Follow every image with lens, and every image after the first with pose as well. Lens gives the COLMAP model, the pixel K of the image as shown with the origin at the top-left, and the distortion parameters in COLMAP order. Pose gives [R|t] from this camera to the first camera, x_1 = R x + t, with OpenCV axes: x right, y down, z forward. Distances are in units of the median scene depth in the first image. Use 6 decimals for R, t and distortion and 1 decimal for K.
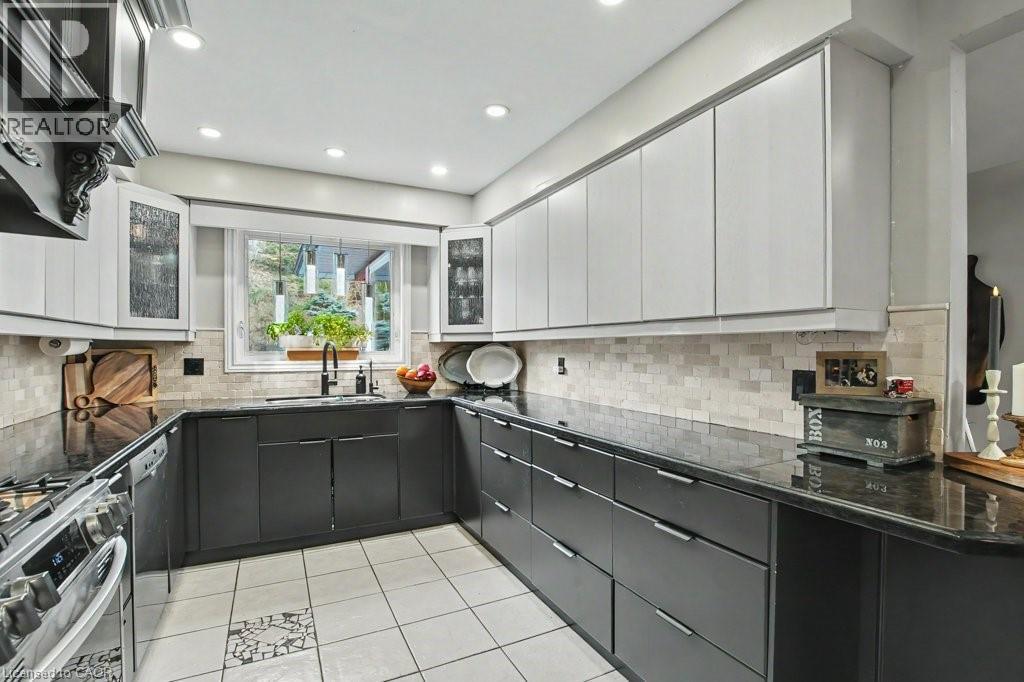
lens RADIAL K [[477.7, 0, 511.6], [0, 477.7, 347.0], [0, 0, 1]] dist [-0.023314, -0.000806]
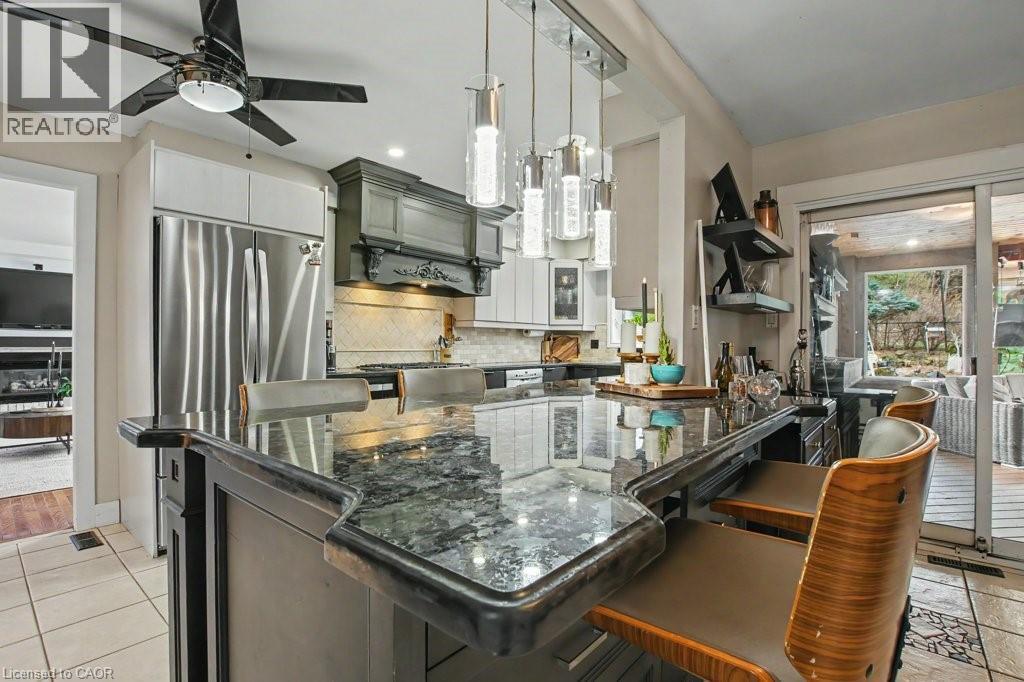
lens RADIAL K [[477.7, 0, 512.1], [0, 477.7, 342.5], [0, 0, 1]] dist [-0.023314, -0.000806]
pose [[0.390789, -0.003866, -0.920472, 1.107904], [-0.000393, 0.999990, -0.004367, 0.050008], [0.920480, 0.002069, 0.390783, -0.064038]]
